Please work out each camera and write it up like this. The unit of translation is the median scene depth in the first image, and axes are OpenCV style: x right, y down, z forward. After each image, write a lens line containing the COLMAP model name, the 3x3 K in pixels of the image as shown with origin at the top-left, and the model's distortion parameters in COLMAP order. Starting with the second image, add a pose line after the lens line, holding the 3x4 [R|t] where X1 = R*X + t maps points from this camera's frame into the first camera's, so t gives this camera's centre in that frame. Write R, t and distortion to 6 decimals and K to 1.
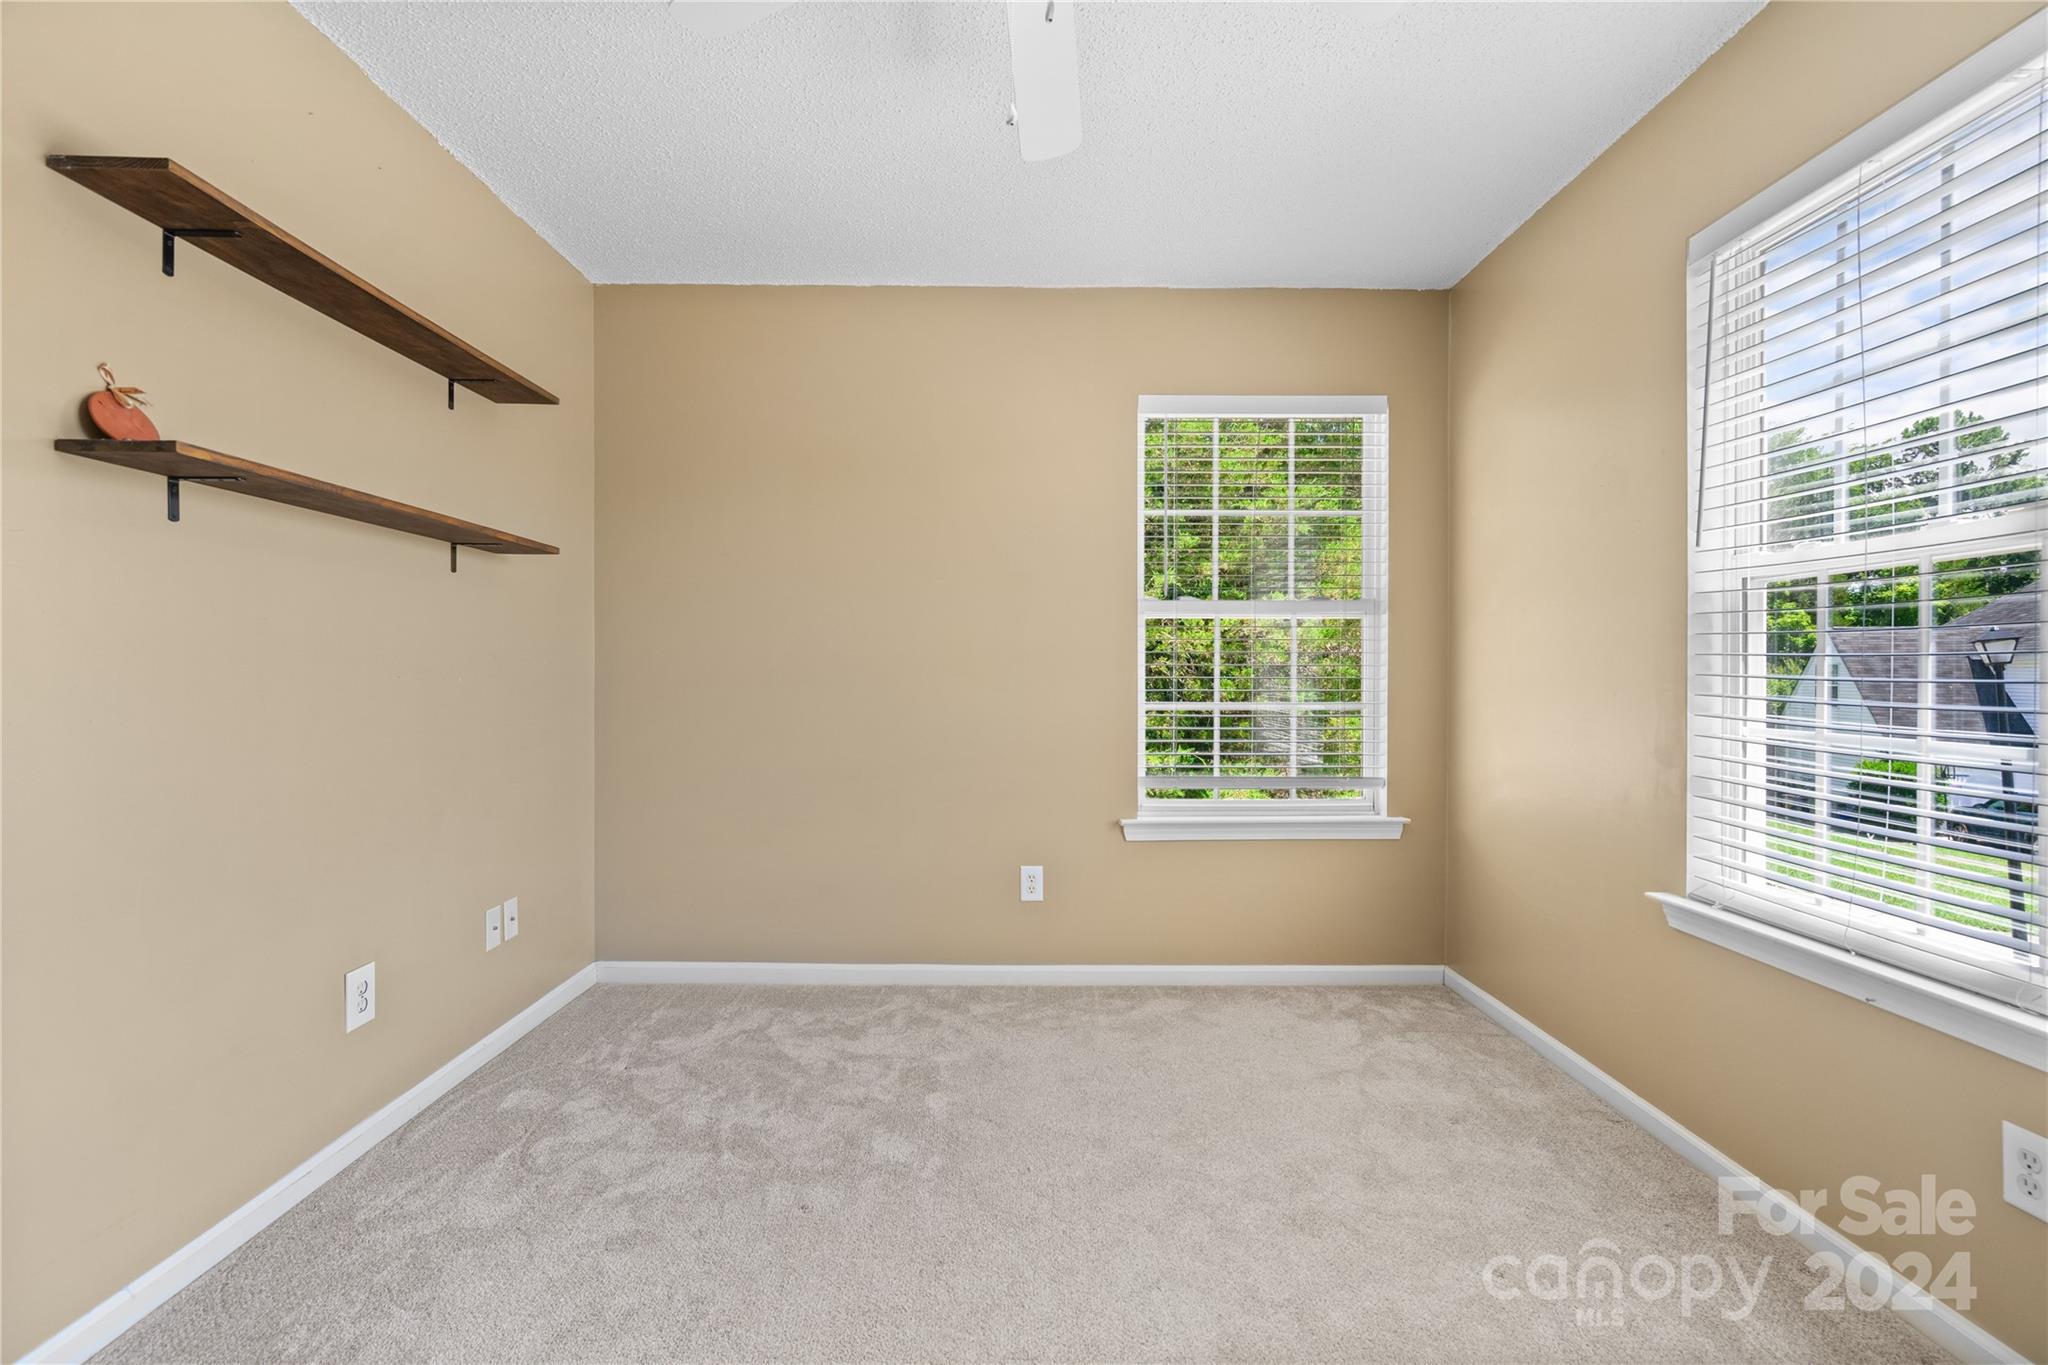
lens RADIAL K [[931.1, 0, 1024.0], [0, 931.1, 682.5], [0, 0, 1]] dist [-0.005683, 0.000254]
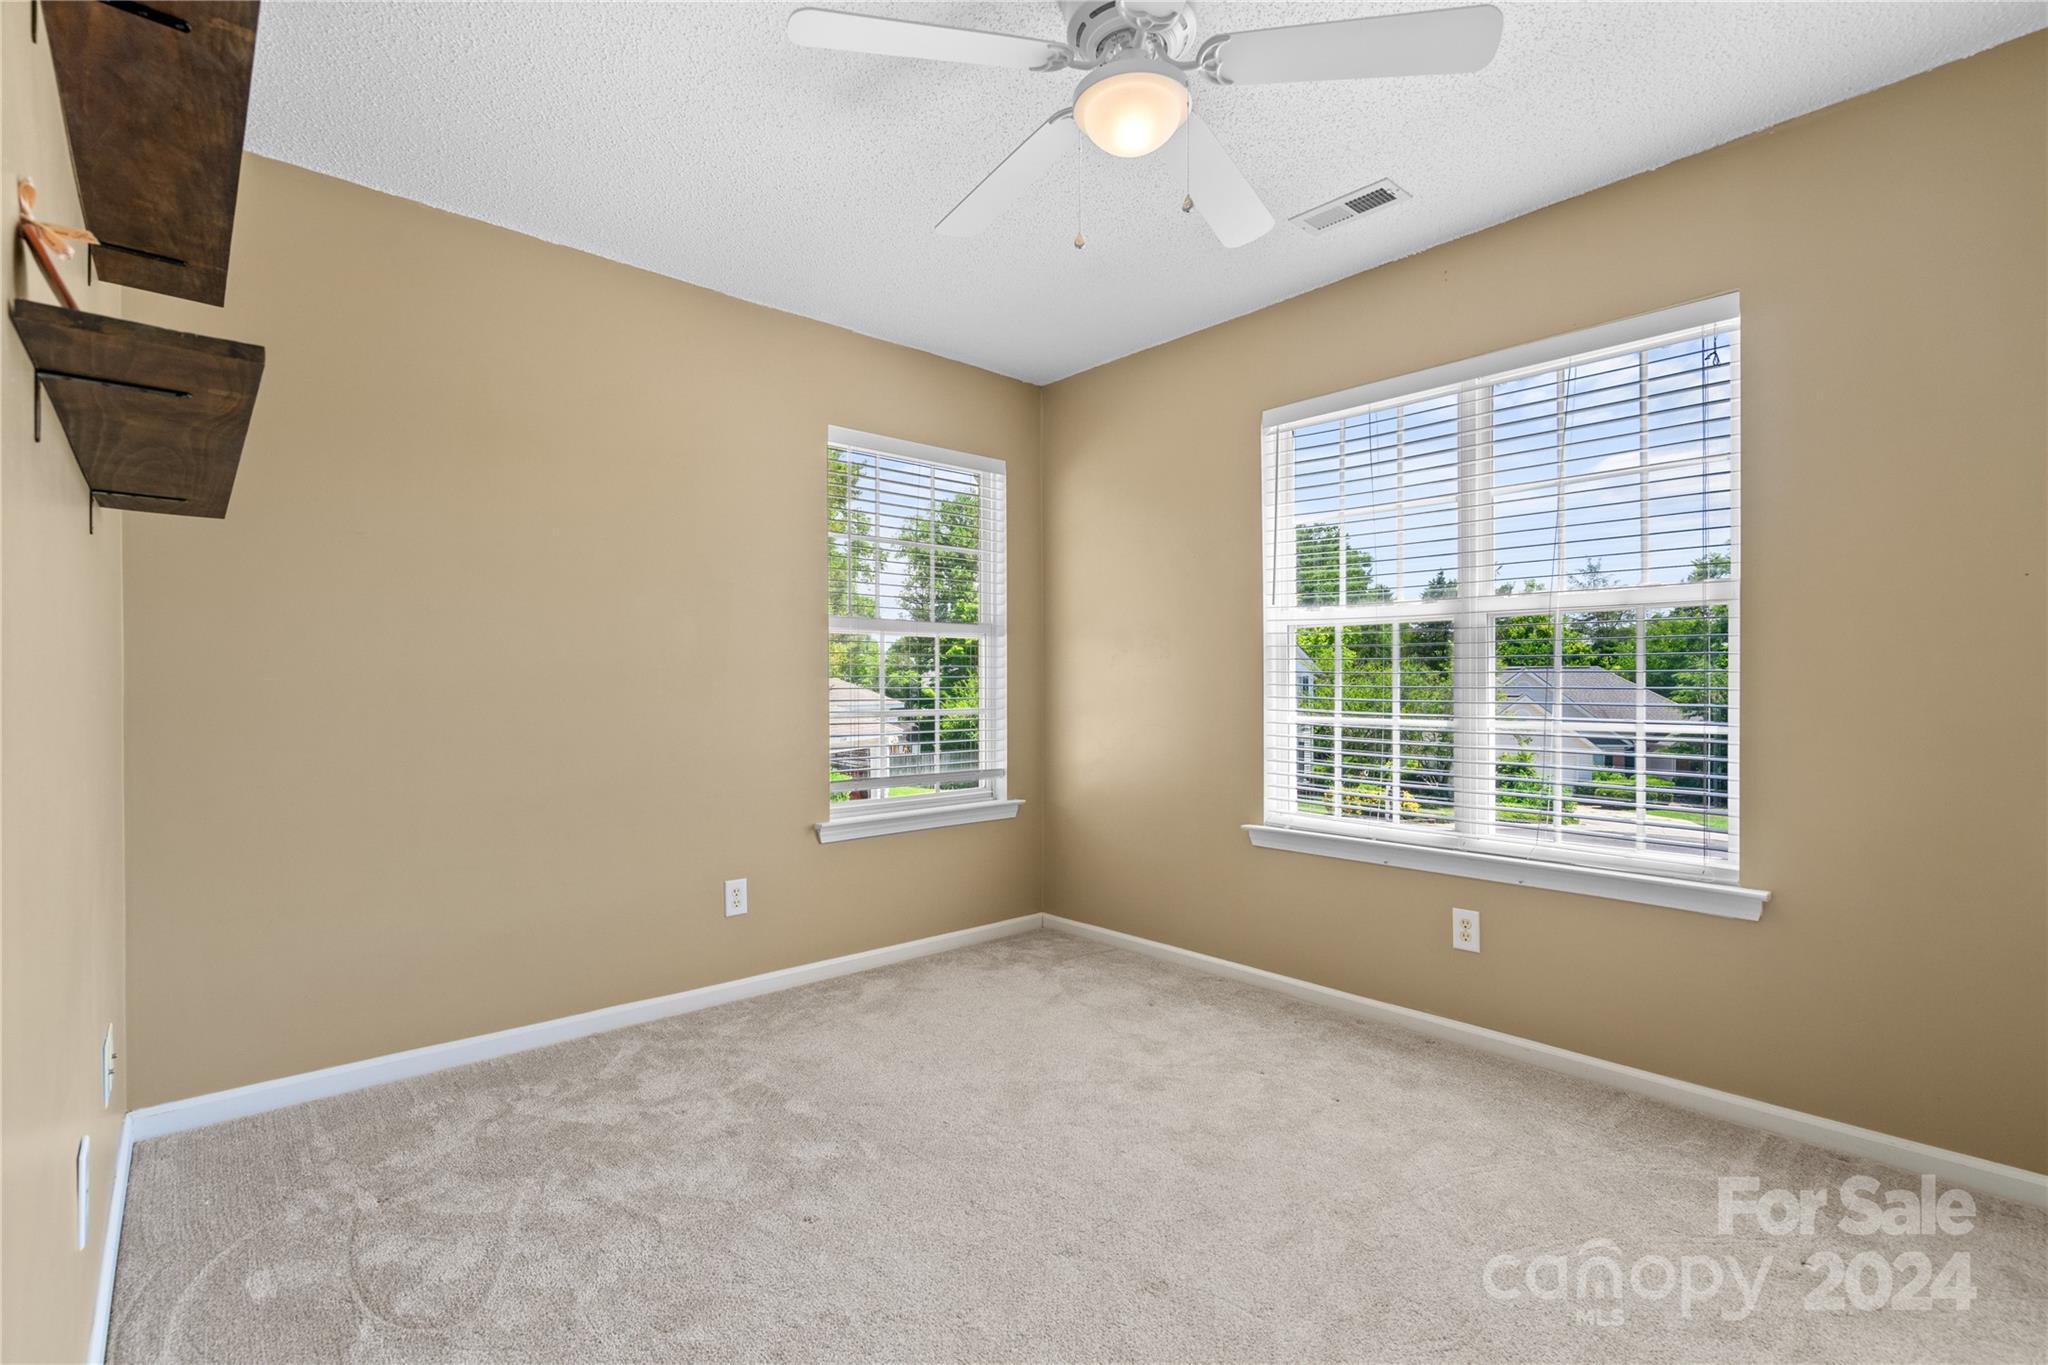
lens RADIAL K [[927.5, 0, 1044.7], [0, 927.5, 692.9], [0, 0, 1]] dist [0.001862, -0.000565]
pose [[0.738459, -0.005692, 0.674274, -0.480459], [0.007832, 0.999969, -0.000137, 0.002396], [-0.674253, 0.005382, 0.738481, 0.061271]]
